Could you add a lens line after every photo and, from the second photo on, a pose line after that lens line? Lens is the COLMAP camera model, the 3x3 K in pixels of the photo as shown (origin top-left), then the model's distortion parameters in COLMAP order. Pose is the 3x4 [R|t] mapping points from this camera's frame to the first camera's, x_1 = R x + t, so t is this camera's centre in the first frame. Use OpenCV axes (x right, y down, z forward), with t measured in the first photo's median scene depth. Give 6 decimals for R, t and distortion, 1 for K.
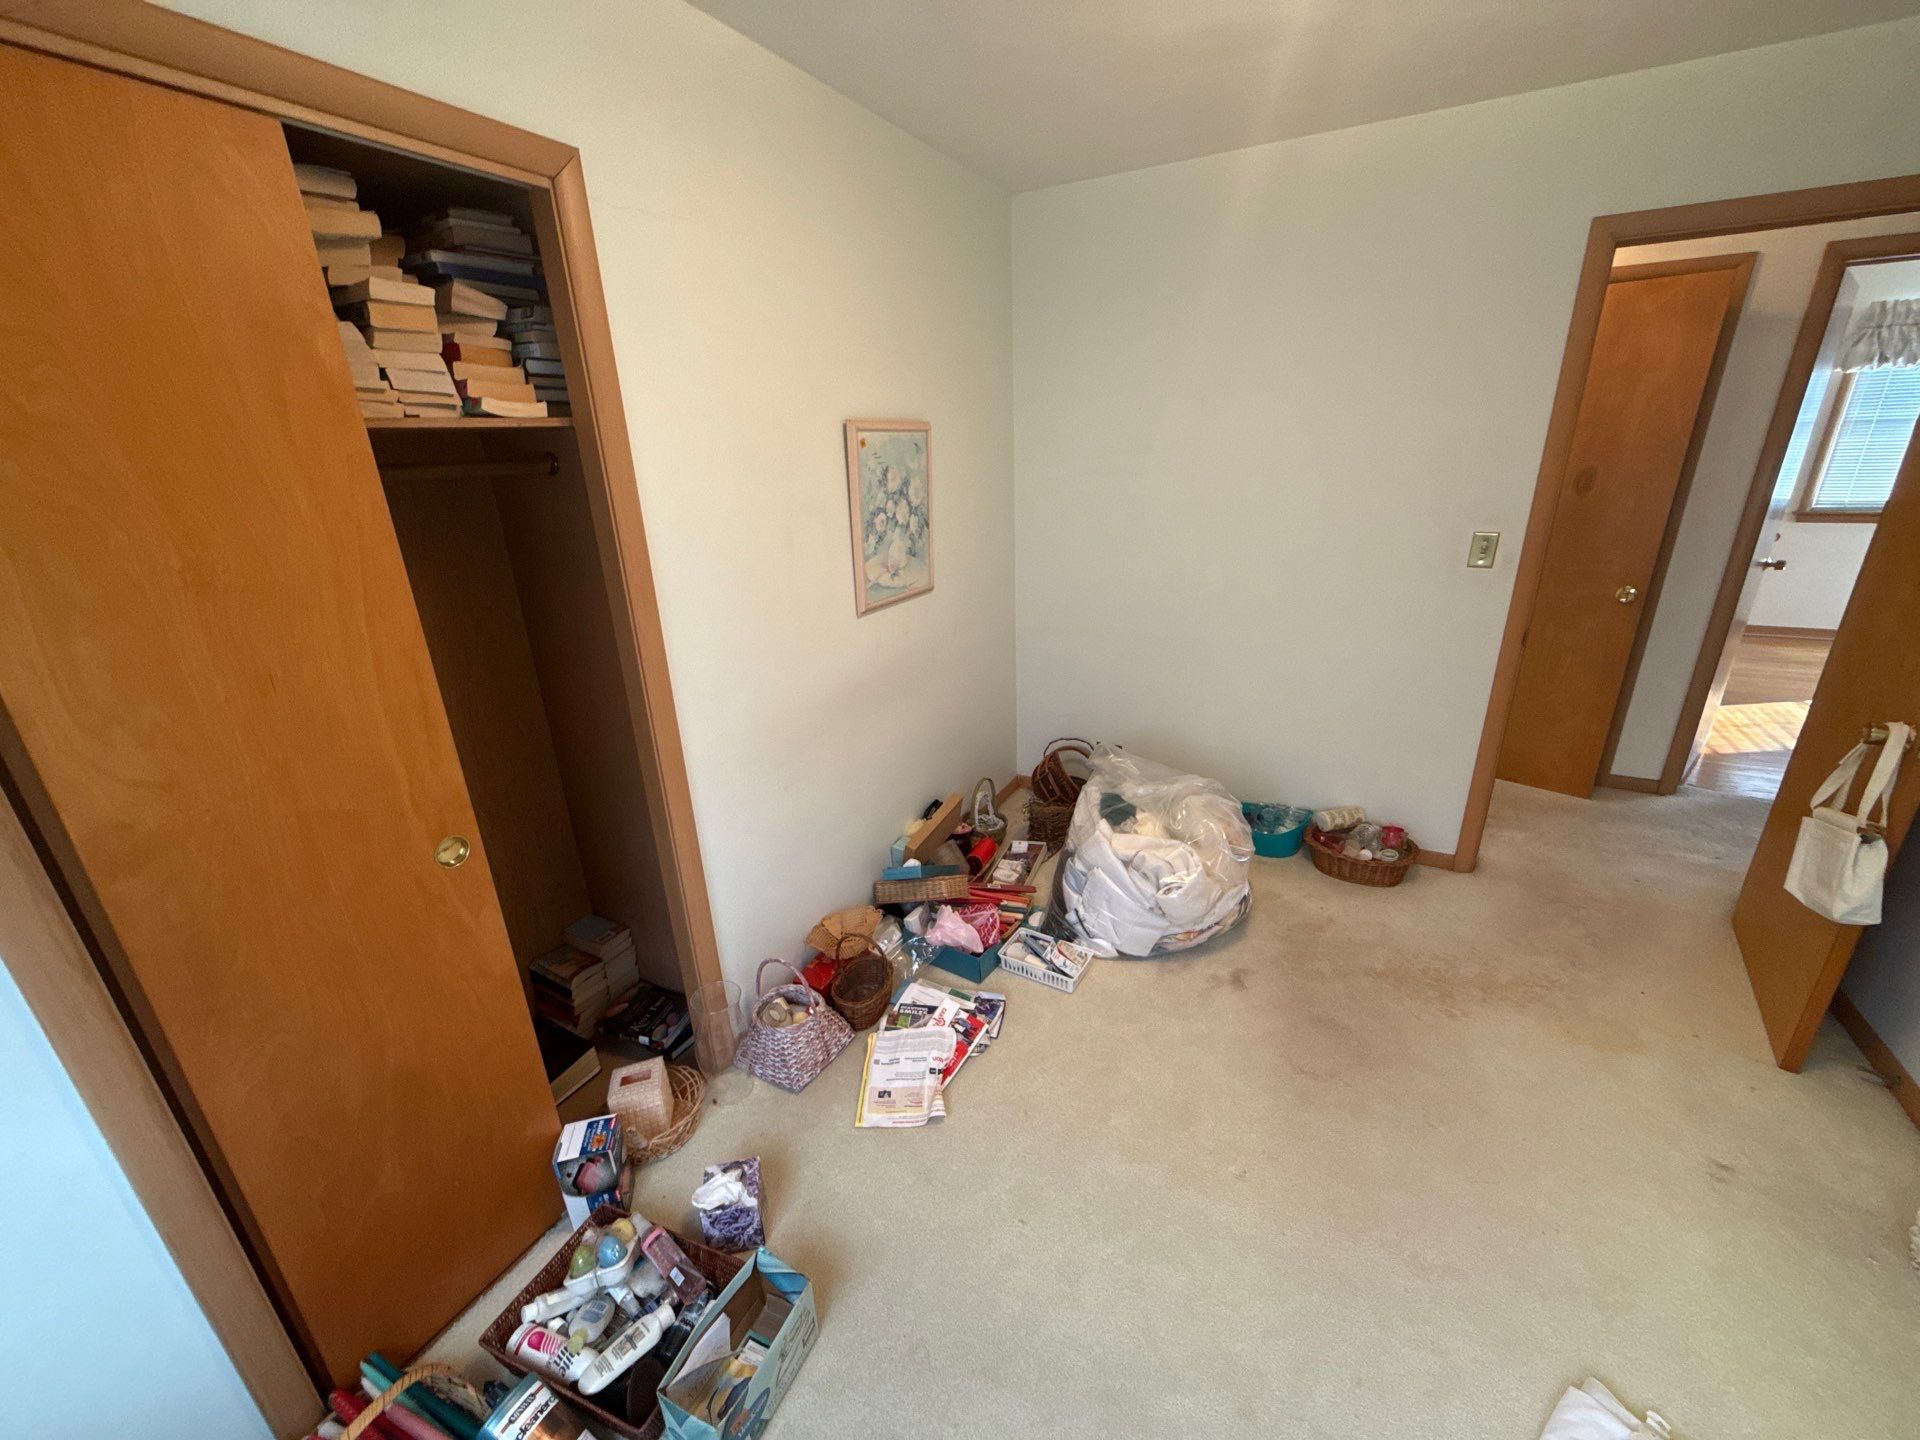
lens RADIAL K [[765.2, 0, 951.6], [0, 765.2, 717.7], [0, 0, 1]] dist [-0.000268, 0.000242]
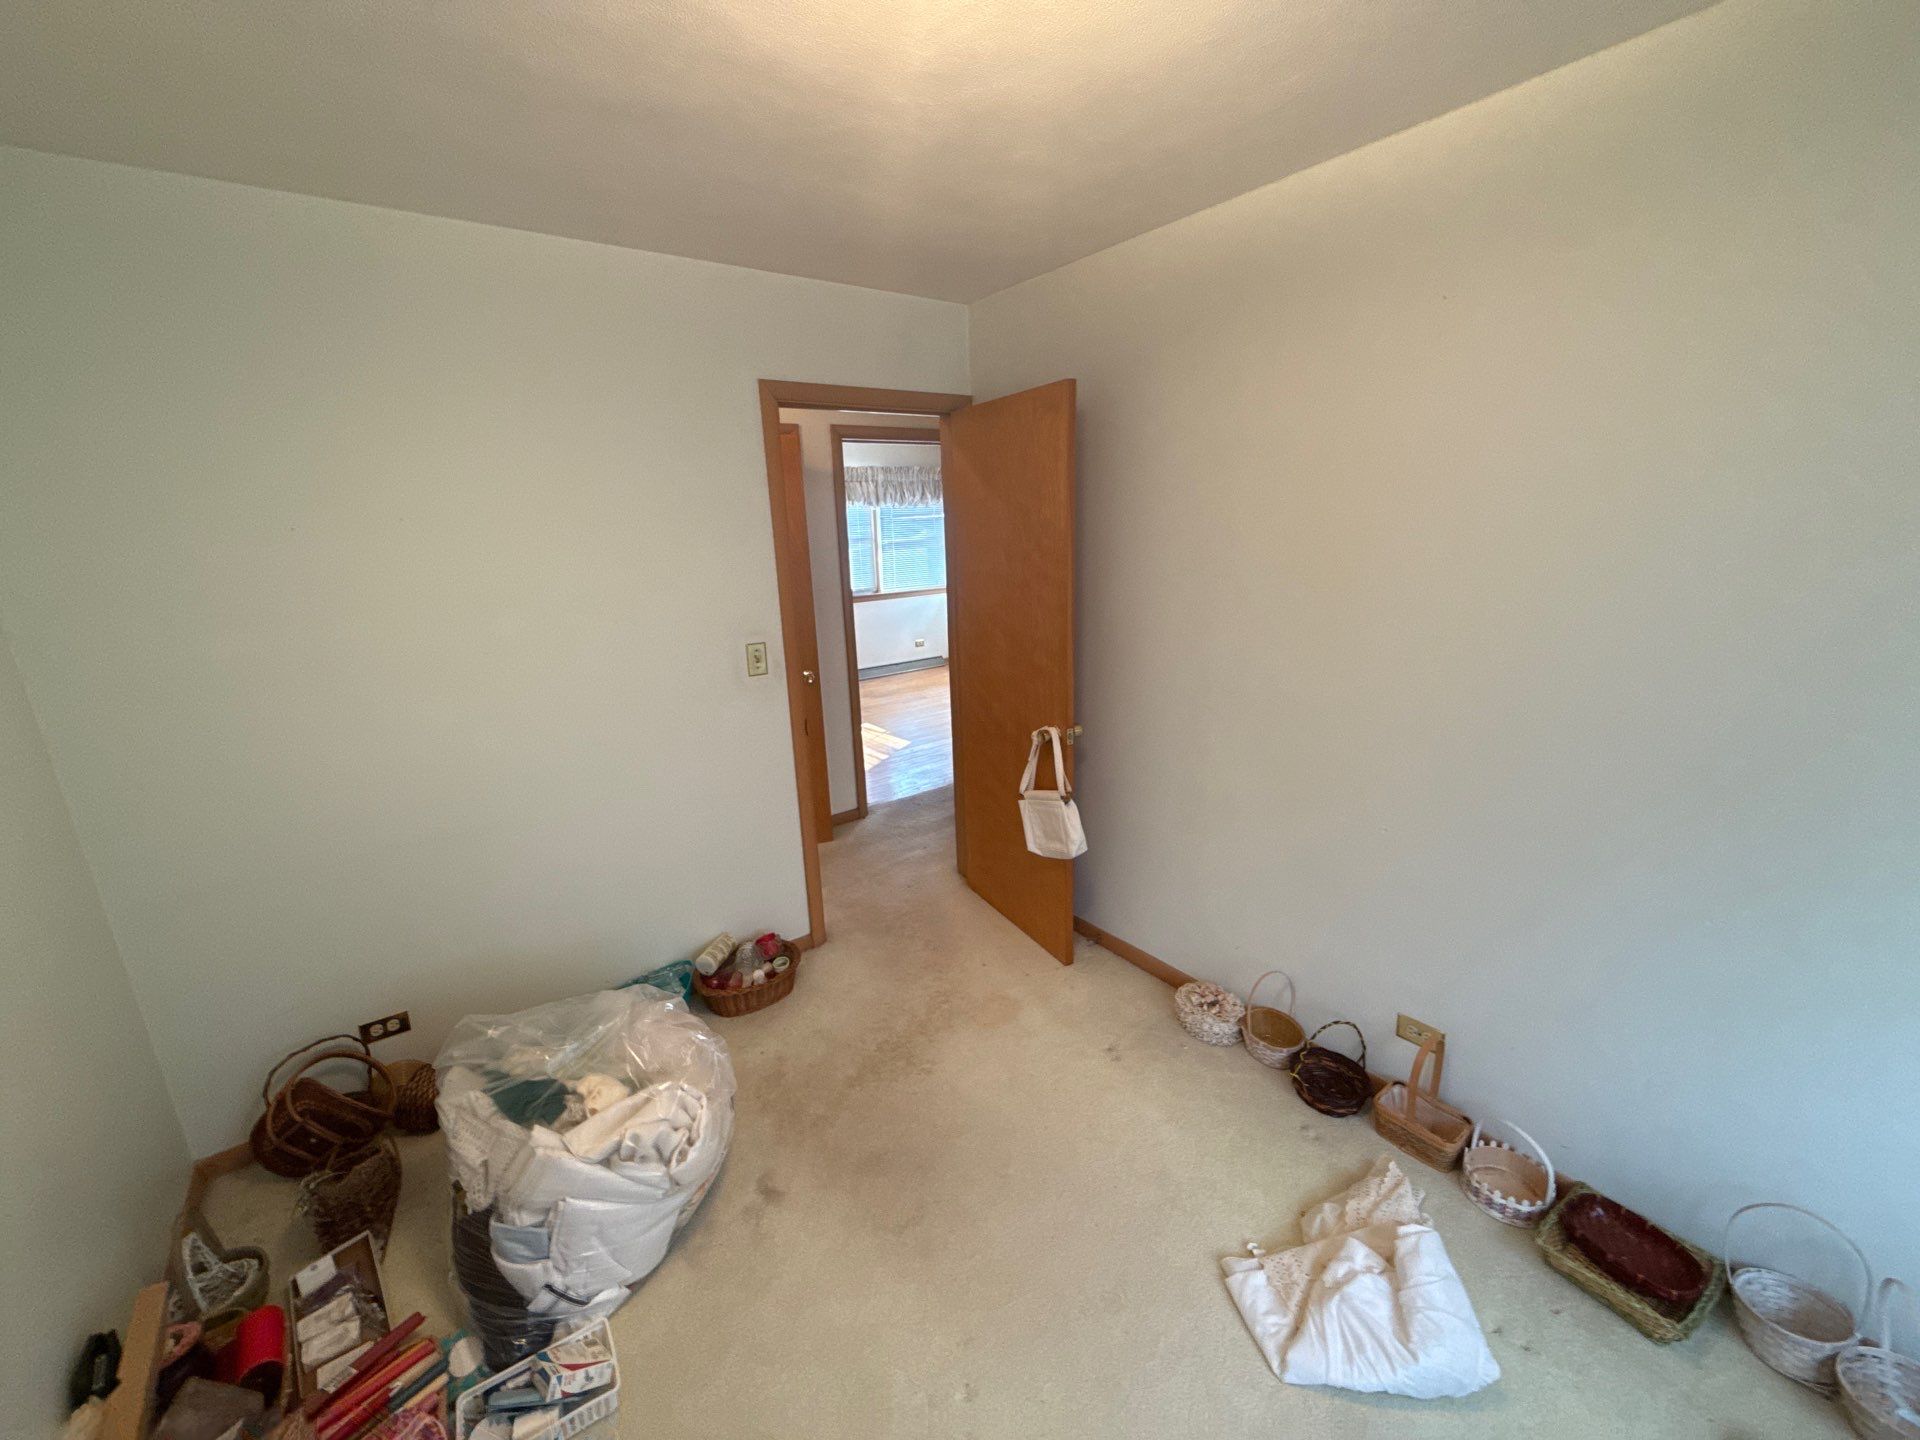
lens RADIAL K [[765.2, 0, 962.6], [0, 765.2, 717.1], [0, 0, 1]] dist [-0.000268, 0.000242]
pose [[0.413616, -0.207870, 0.886404, -0.161759], [0.330626, 0.941417, 0.066494, -0.122939], [-0.848298, 0.265565, 0.458112, 0.294004]]
